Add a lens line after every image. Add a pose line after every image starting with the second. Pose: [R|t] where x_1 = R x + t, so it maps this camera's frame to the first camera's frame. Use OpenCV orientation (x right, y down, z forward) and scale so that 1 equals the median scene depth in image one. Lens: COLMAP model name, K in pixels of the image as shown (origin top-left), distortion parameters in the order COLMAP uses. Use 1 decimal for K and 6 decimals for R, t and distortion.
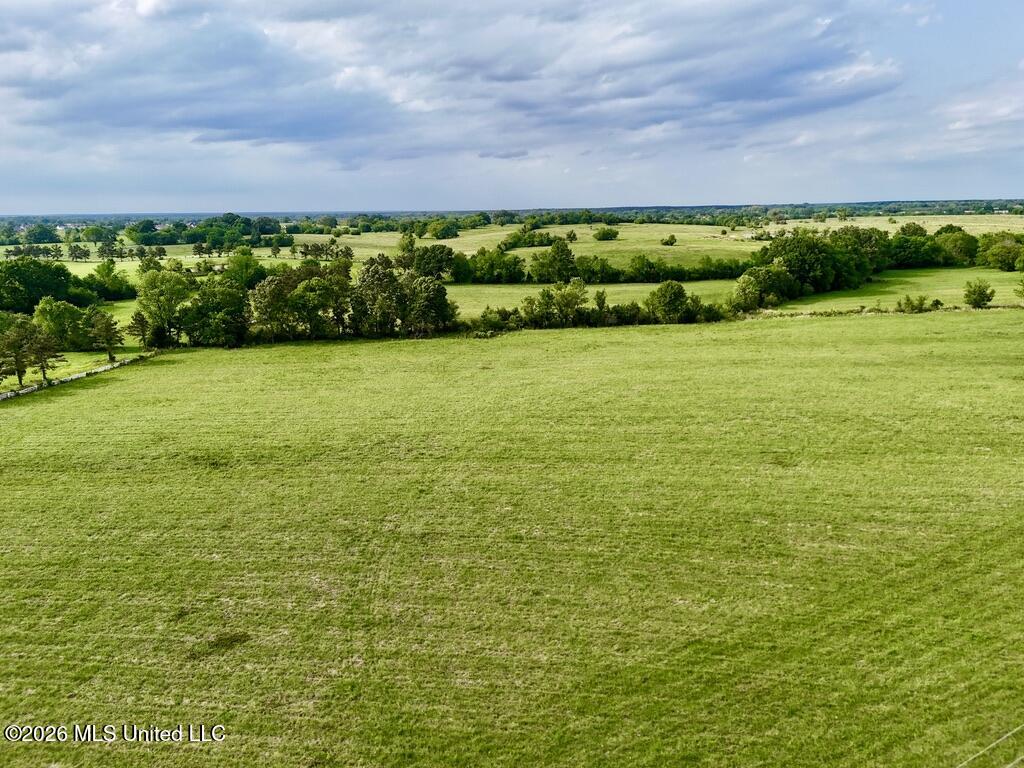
lens RADIAL K [[751.6, 0, 510.8], [0, 751.6, 378.8], [0, 0, 1]] dist [0.082592, -0.075028]
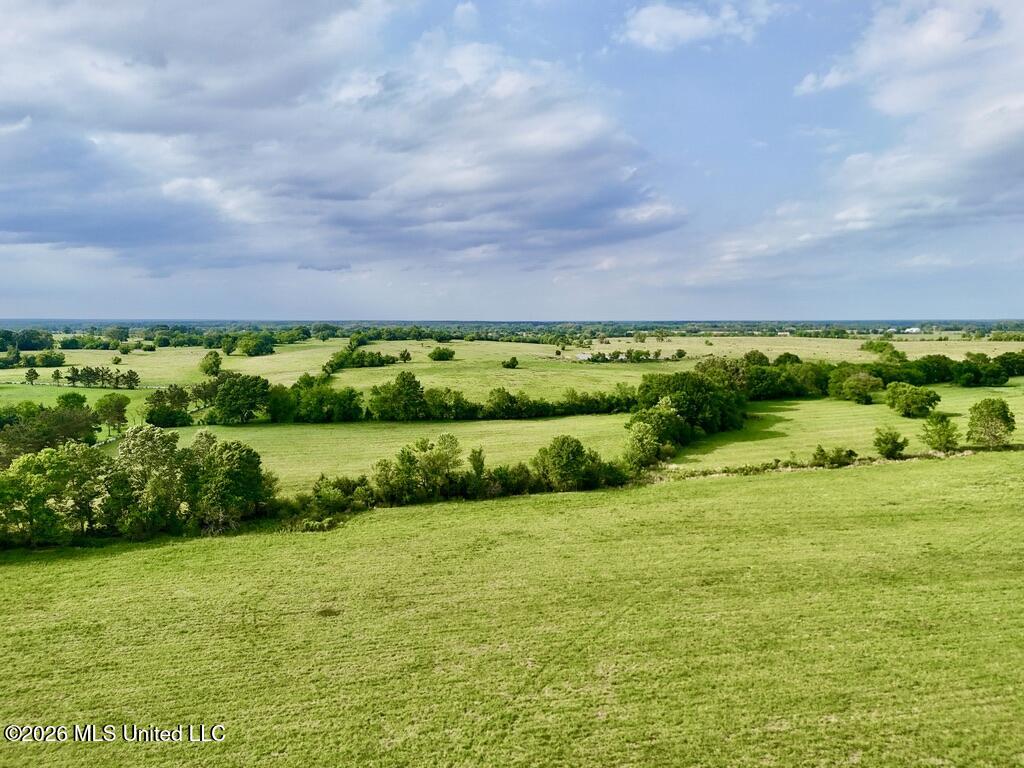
lens RADIAL K [[751.6, 0, 510.5], [0, 751.6, 335.6], [0, 0, 1]] dist [0.082592, -0.075028]
pose [[0.972004, 0.010923, 0.234710, -0.018489], [0.036201, 0.980030, -0.195528, -0.053818], [-0.232158, 0.198551, 0.952198, 0.169540]]
